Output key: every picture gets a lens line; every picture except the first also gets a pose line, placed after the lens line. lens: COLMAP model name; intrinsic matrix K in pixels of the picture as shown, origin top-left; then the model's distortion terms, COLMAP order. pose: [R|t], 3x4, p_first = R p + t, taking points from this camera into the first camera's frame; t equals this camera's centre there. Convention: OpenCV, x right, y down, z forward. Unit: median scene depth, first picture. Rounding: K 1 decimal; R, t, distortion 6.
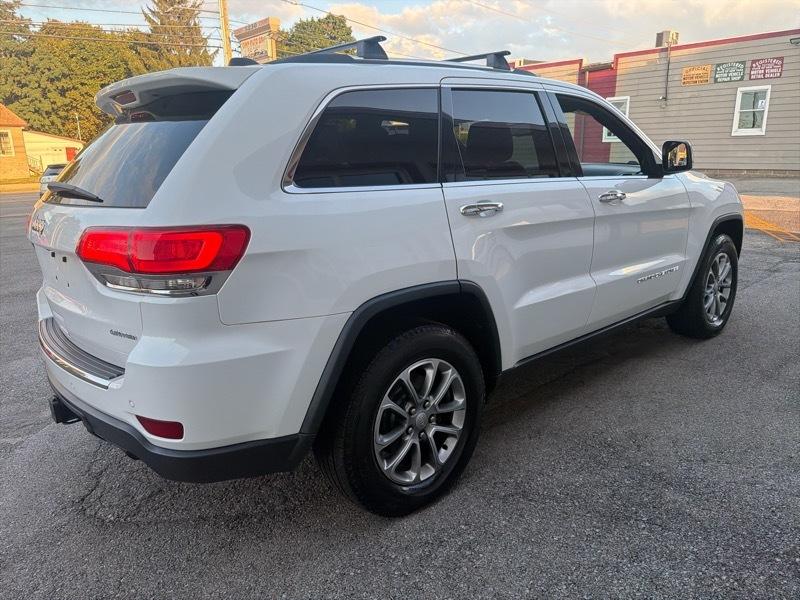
lens RADIAL K [[572.6, 0, 402.5], [0, 572.6, 300.7], [0, 0, 1]] dist [0.044905, -0.053546]
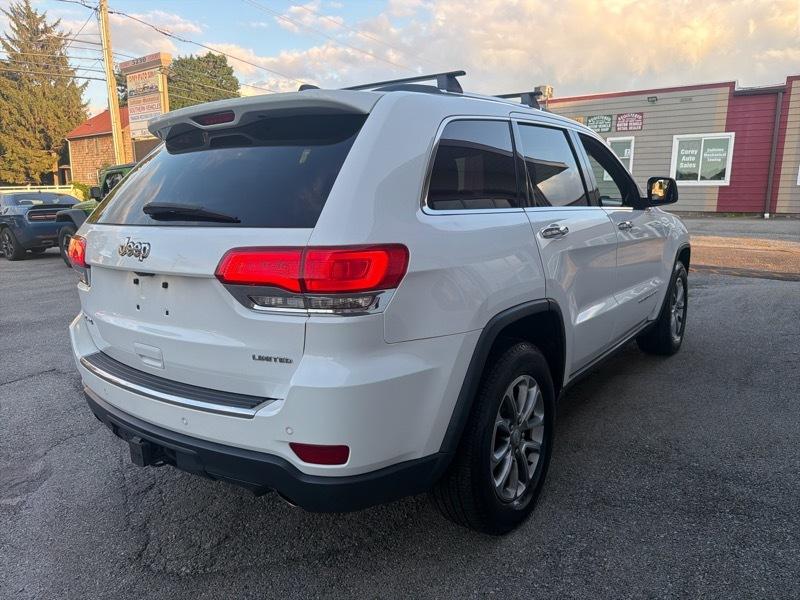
lens RADIAL K [[572.6, 0, 402.5], [0, 572.6, 300.7], [0, 0, 1]] dist [0.044905, -0.053546]
pose [[0.980634, -0.024569, 0.194300, -0.359917], [0.037505, 0.997297, -0.063179, 0.024325], [-0.192223, 0.069243, 0.978905, 0.016243]]
